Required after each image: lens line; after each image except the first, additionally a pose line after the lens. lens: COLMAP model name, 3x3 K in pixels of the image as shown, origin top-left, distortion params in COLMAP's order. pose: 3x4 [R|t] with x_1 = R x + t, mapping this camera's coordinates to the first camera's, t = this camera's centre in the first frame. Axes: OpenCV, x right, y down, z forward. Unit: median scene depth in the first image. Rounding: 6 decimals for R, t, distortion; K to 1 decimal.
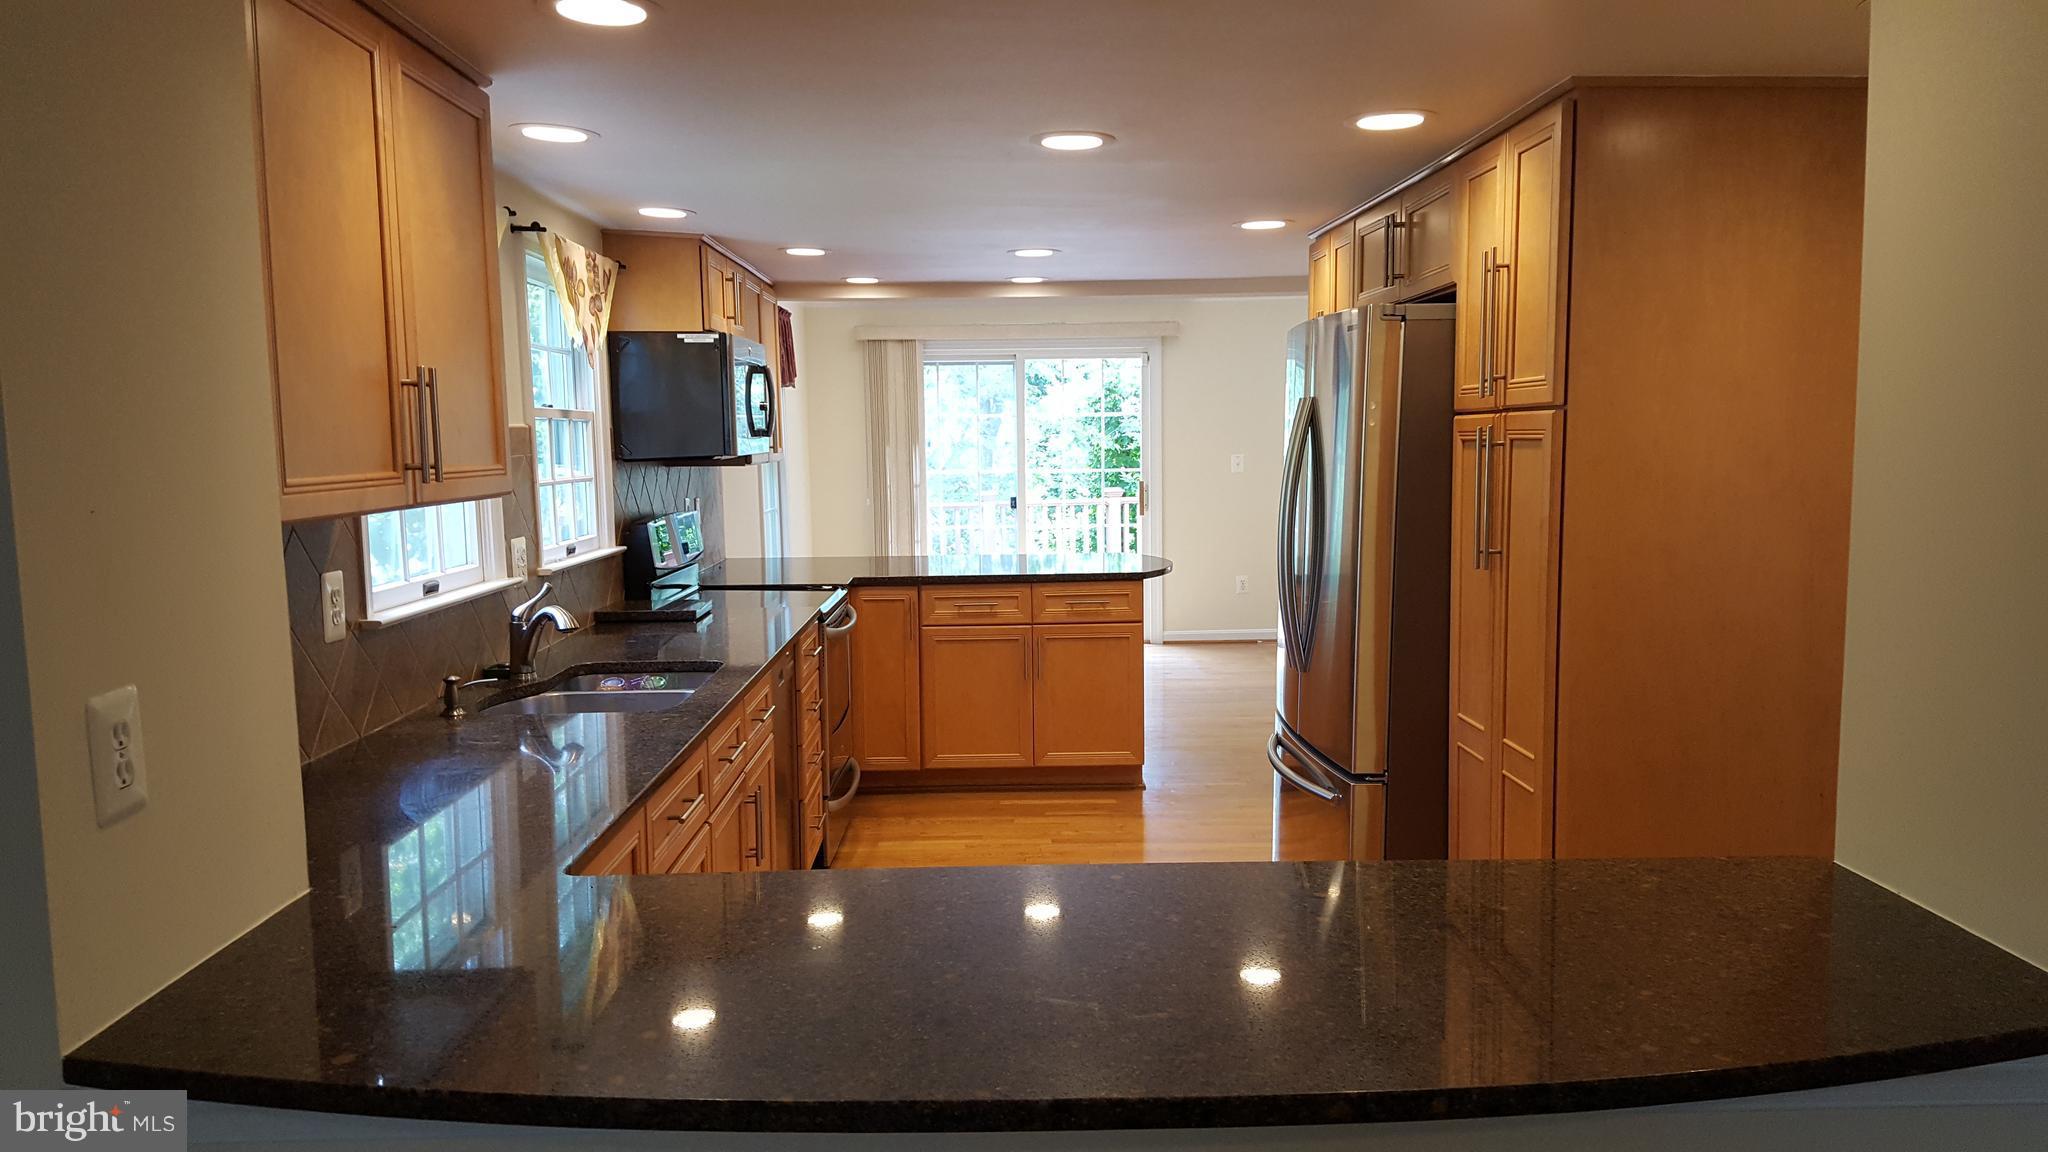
lens RADIAL K [[1475.1, 0, 1029.1], [0, 1475.1, 612.7], [0, 0, 1]] dist [0.138683, -0.248673]
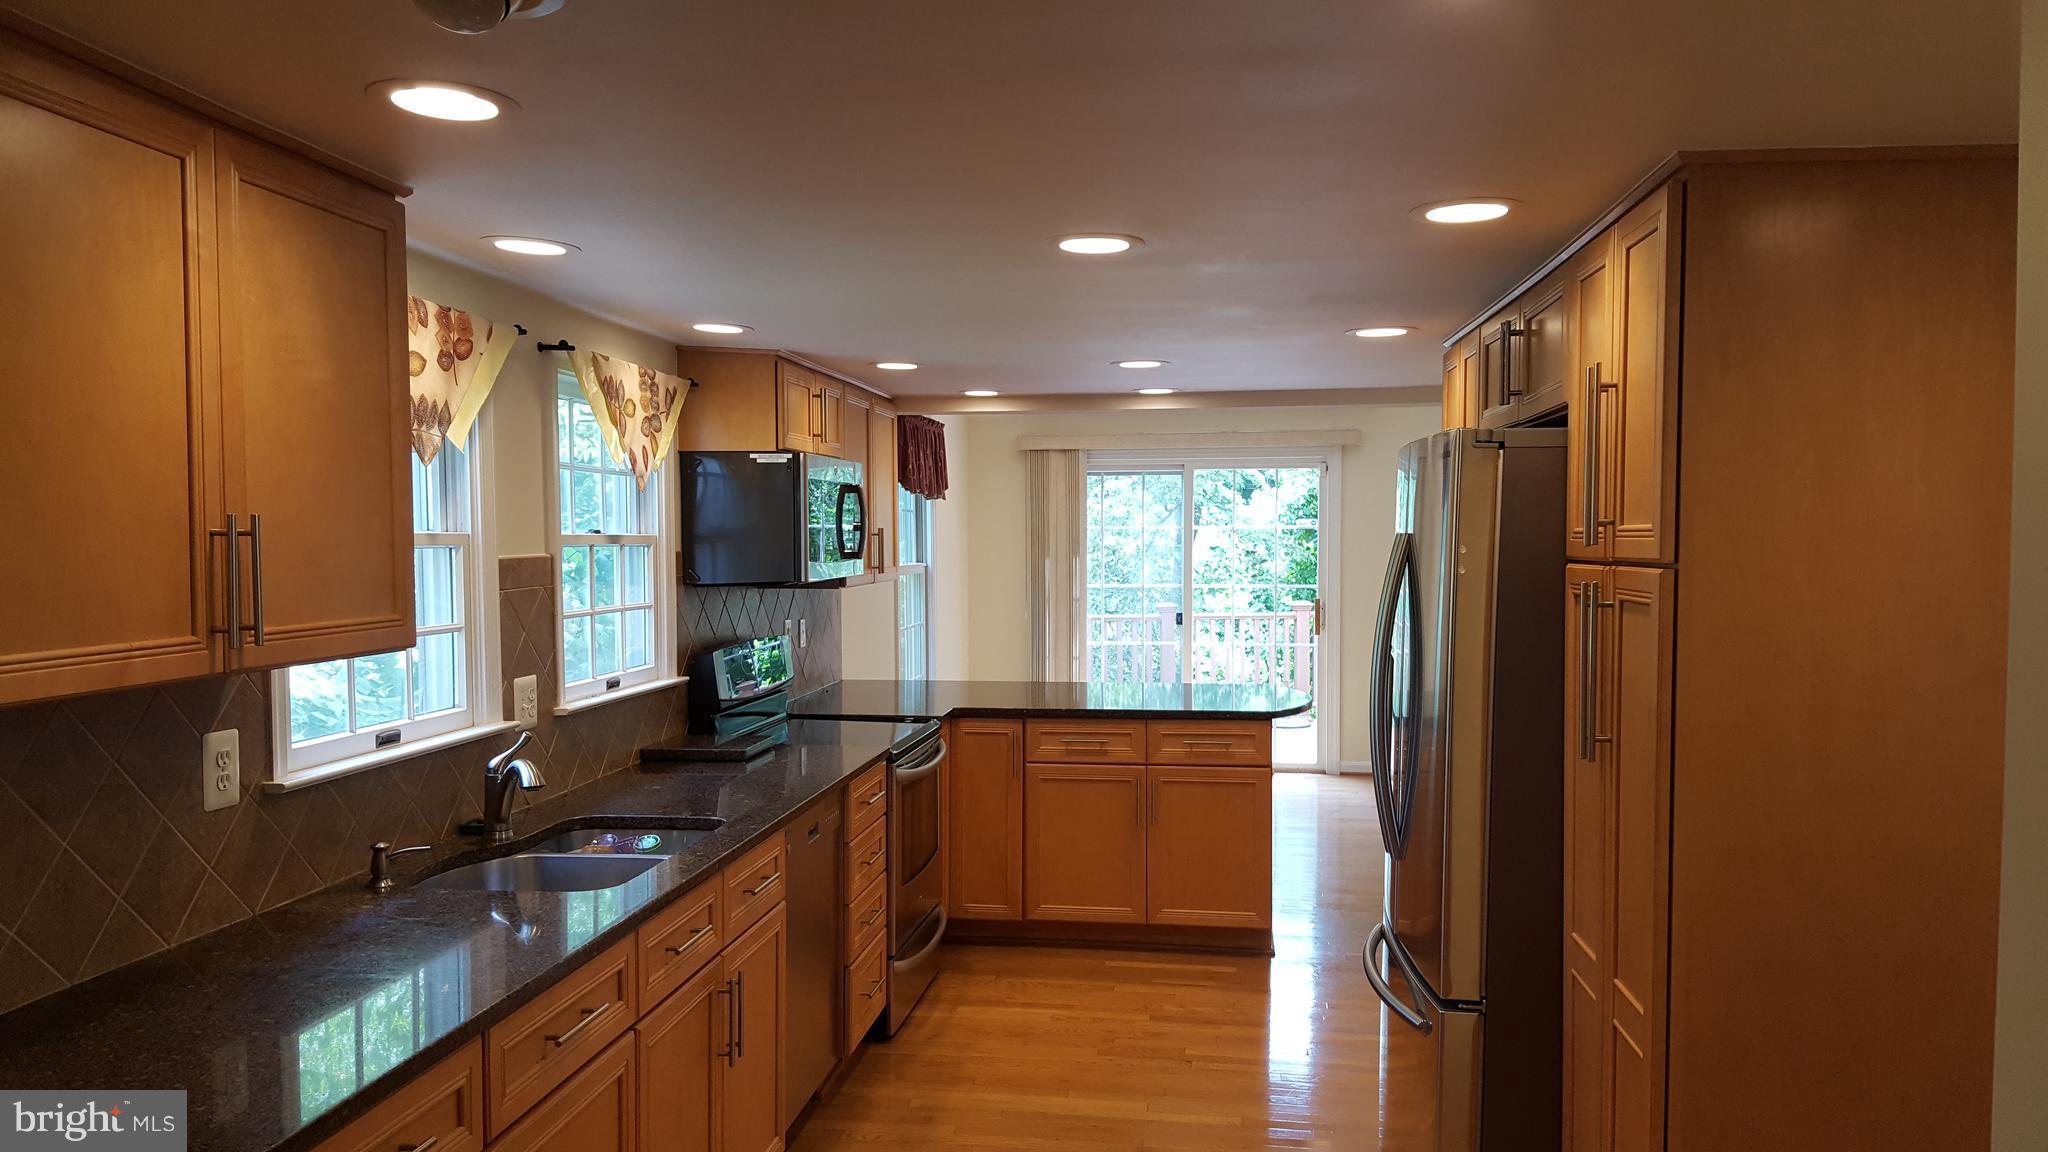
lens RADIAL K [[1475.1, 0, 1029.1], [0, 1475.1, 612.7], [0, 0, 1]] dist [0.138683, -0.248673]
pose [[0.987730, 0.019047, -0.155008, 0.092757], [-0.029256, 0.997531, -0.063849, -0.033694], [0.153409, 0.067600, 0.985848, 0.114128]]
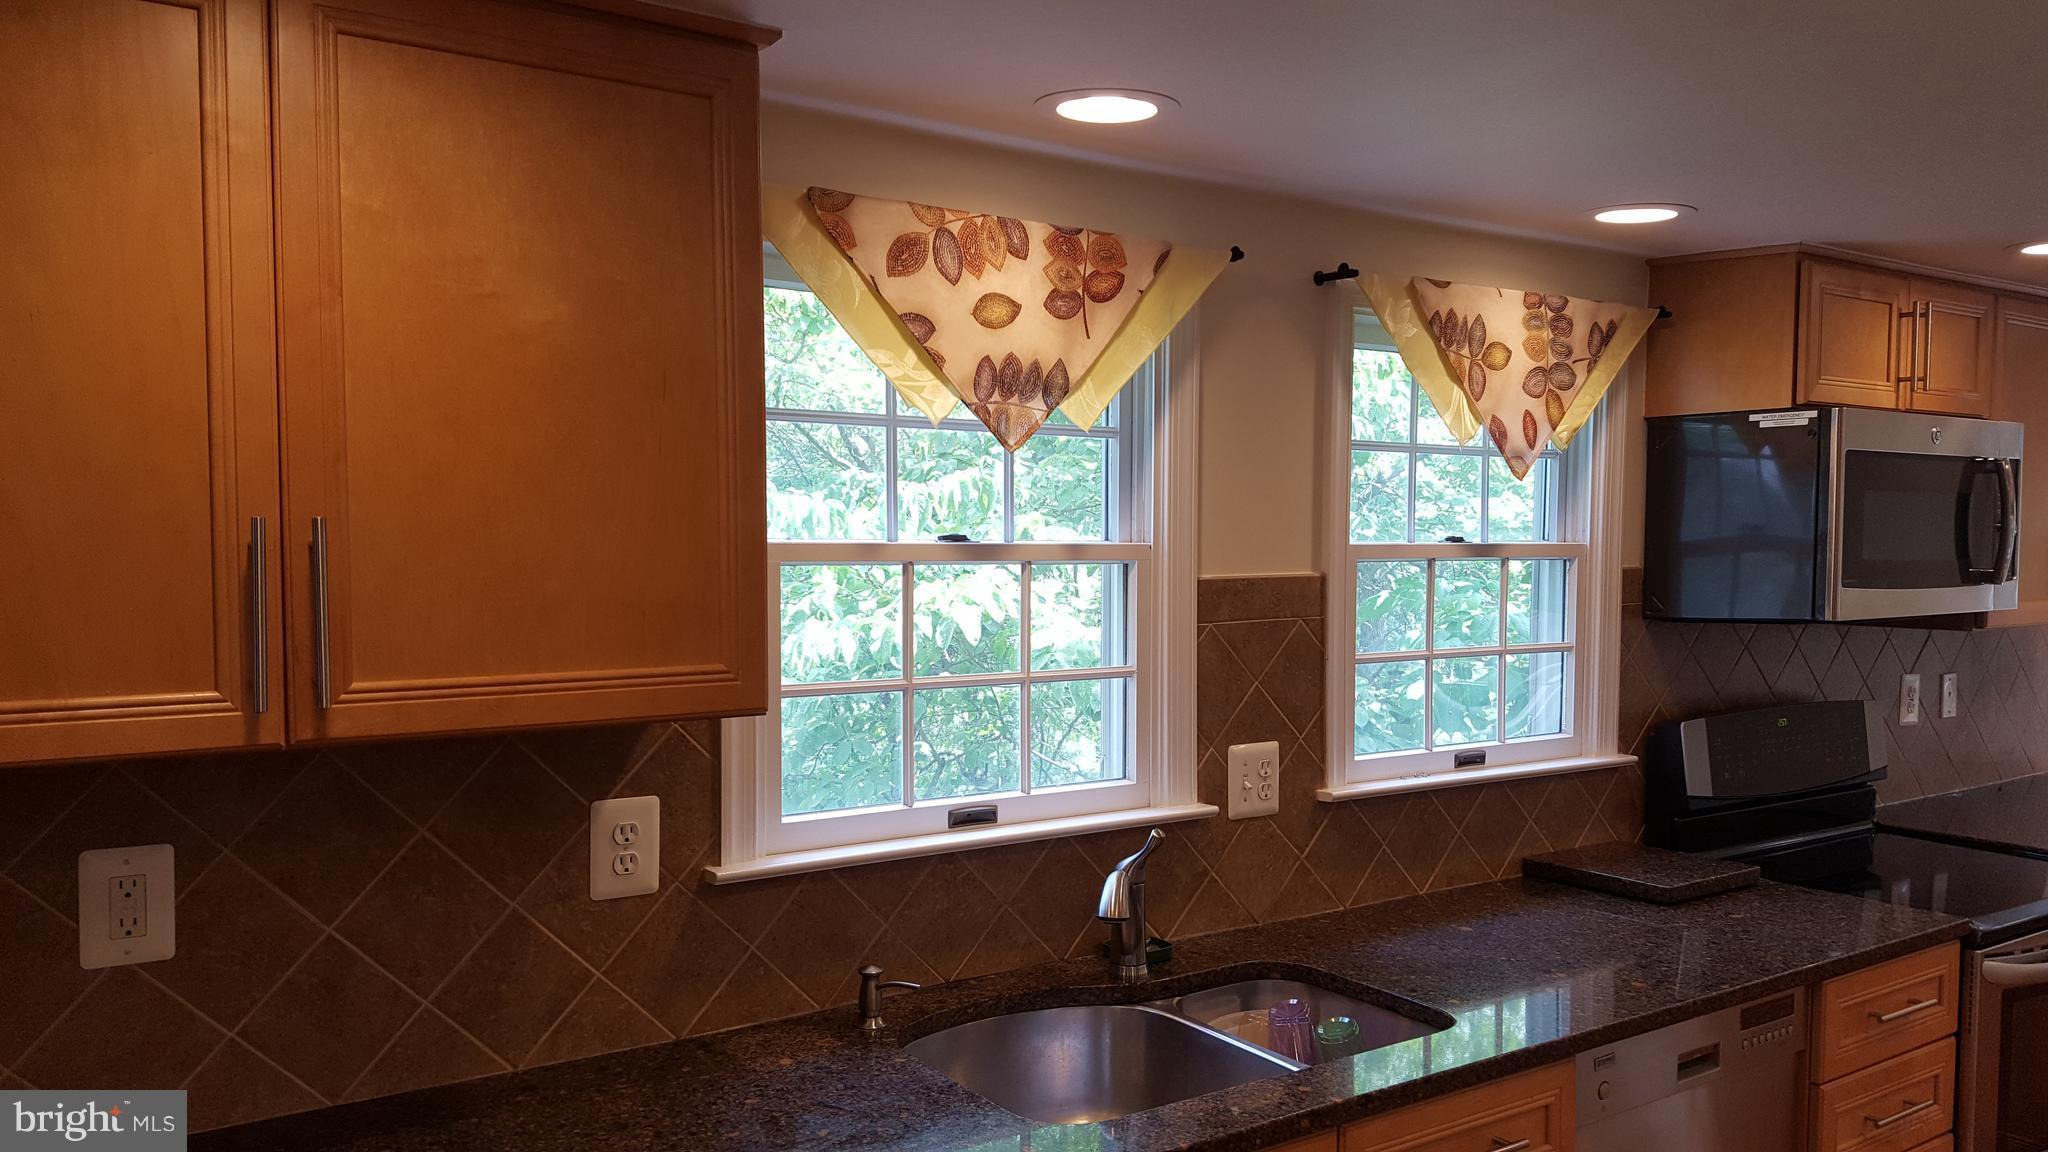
lens RADIAL K [[1426.6, 0, 1027.6], [0, 1426.6, 627.0], [0, 0, 1]] dist [0.125007, -0.207724]
pose [[0.516095, 0.068129, -0.853818, 0.123842], [-0.110466, 0.993801, 0.012528, -0.083771], [0.849378, 0.087852, 0.520421, 0.494674]]
